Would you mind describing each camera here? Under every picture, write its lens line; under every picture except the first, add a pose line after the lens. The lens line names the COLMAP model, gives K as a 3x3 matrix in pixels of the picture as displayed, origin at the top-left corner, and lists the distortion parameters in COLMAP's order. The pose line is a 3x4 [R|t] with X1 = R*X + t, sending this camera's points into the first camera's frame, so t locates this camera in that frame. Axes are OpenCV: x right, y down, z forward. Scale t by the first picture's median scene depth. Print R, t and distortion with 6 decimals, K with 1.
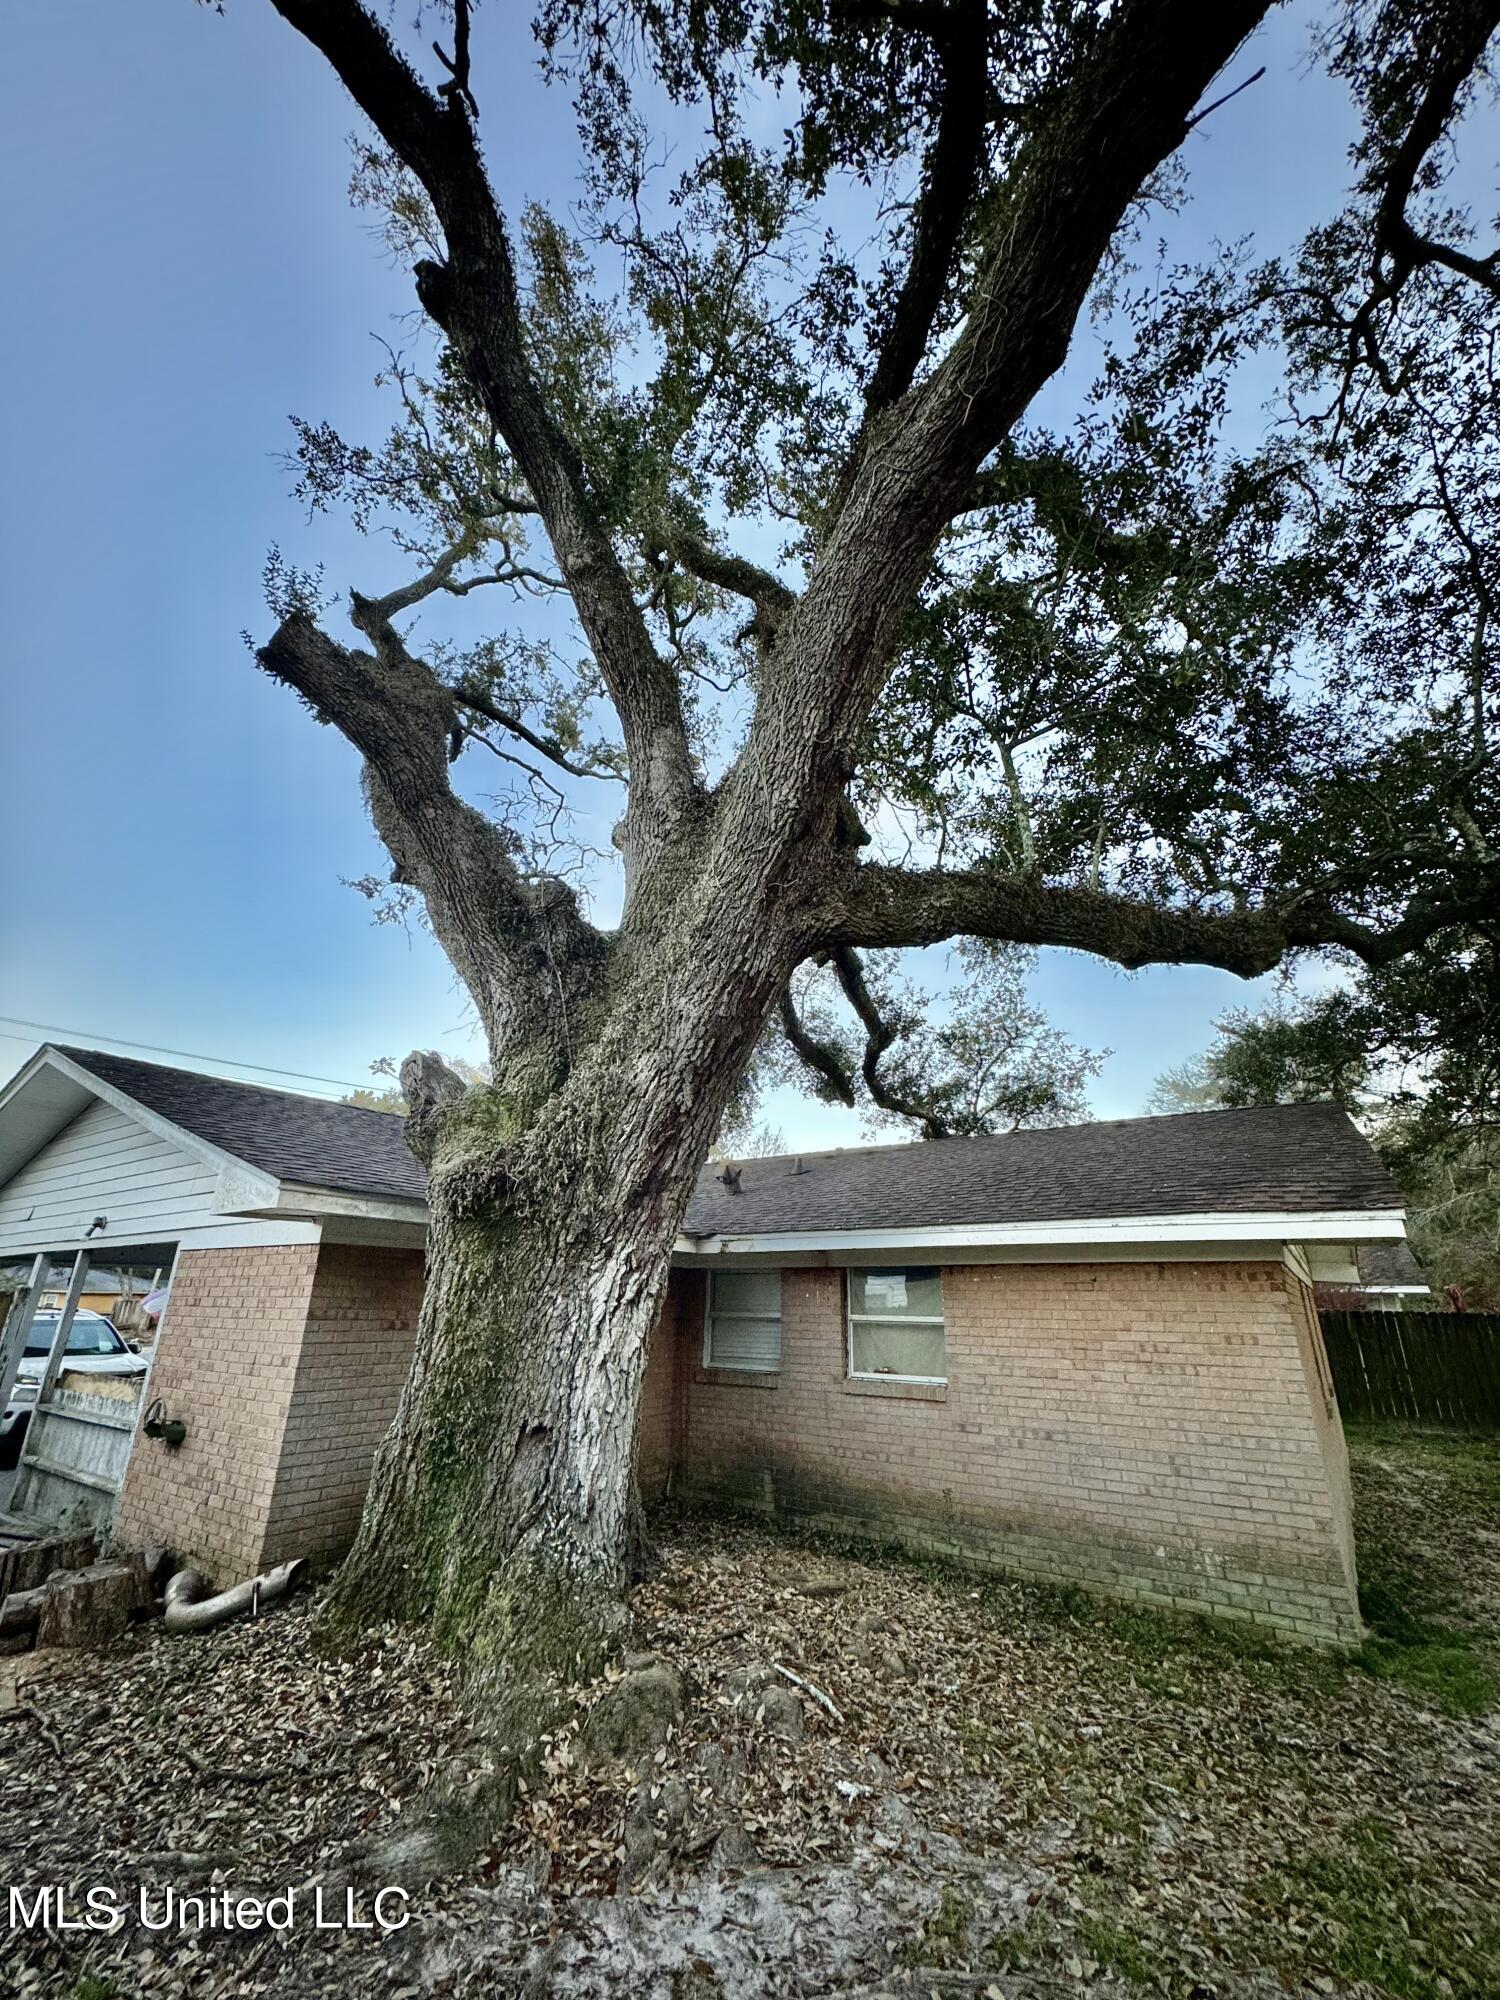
lens RADIAL K [[798.9, 0, 736.2], [0, 798.9, 1002.7], [0, 0, 1]] dist [-0.000152, 0.000157]
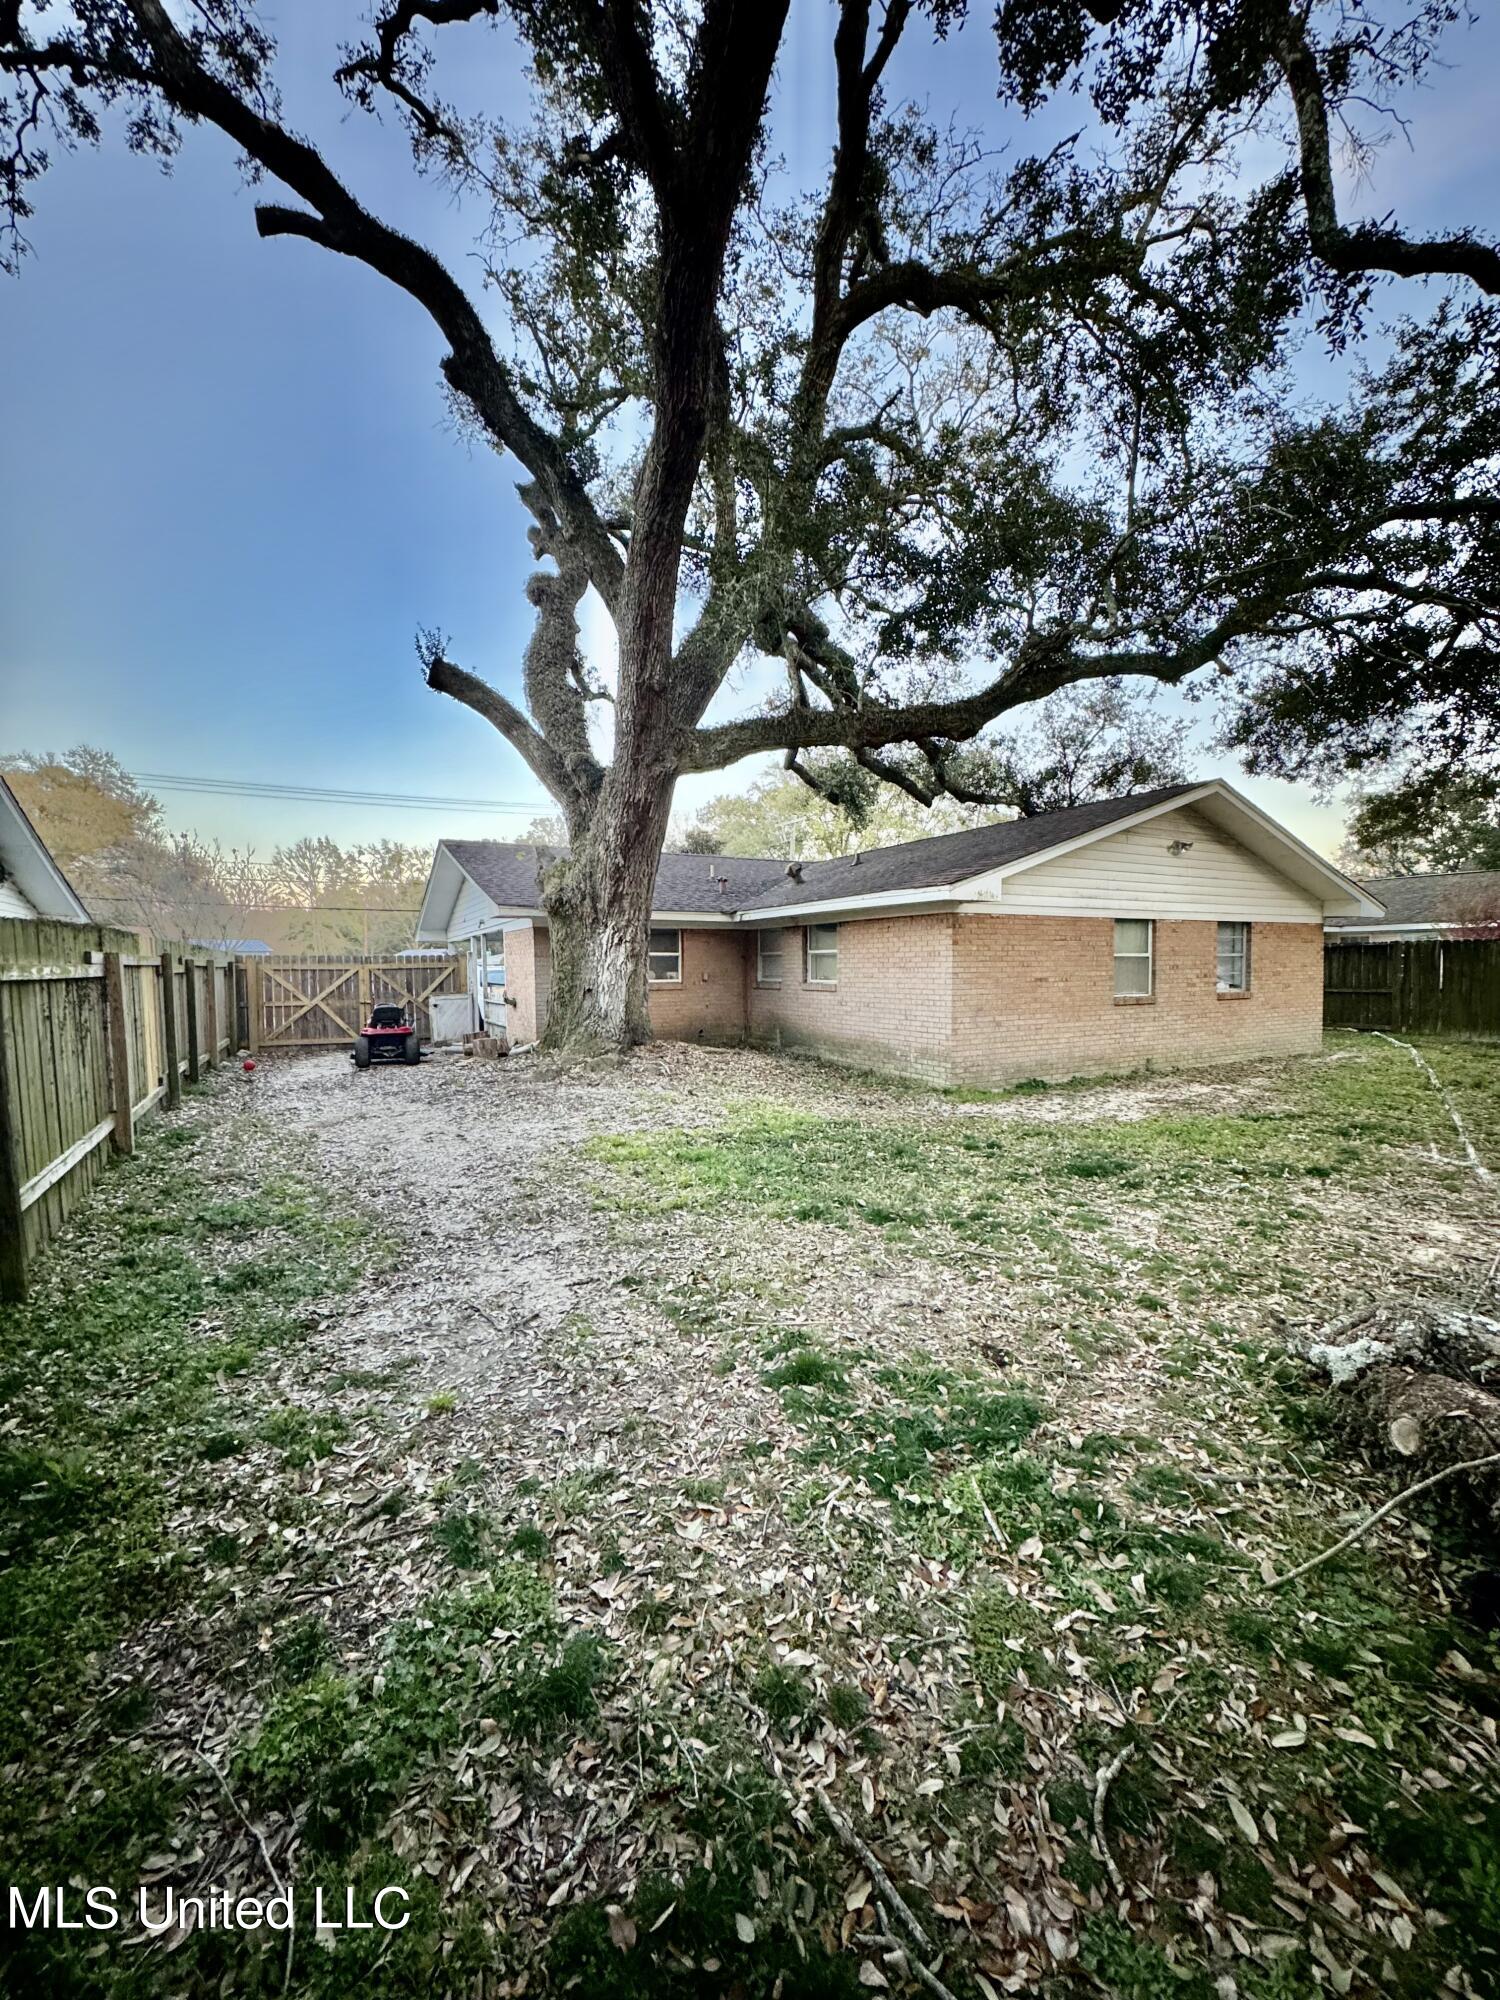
lens RADIAL K [[798.9, 0, 756.4], [0, 798.9, 1000.7], [0, 0, 1]] dist [-0.000152, 0.000157]
pose [[0.903294, -0.005799, -0.428982, 0.918466], [0.173572, 0.919360, 0.353058, -0.181530], [0.392342, -0.393374, 0.831459, -0.661838]]
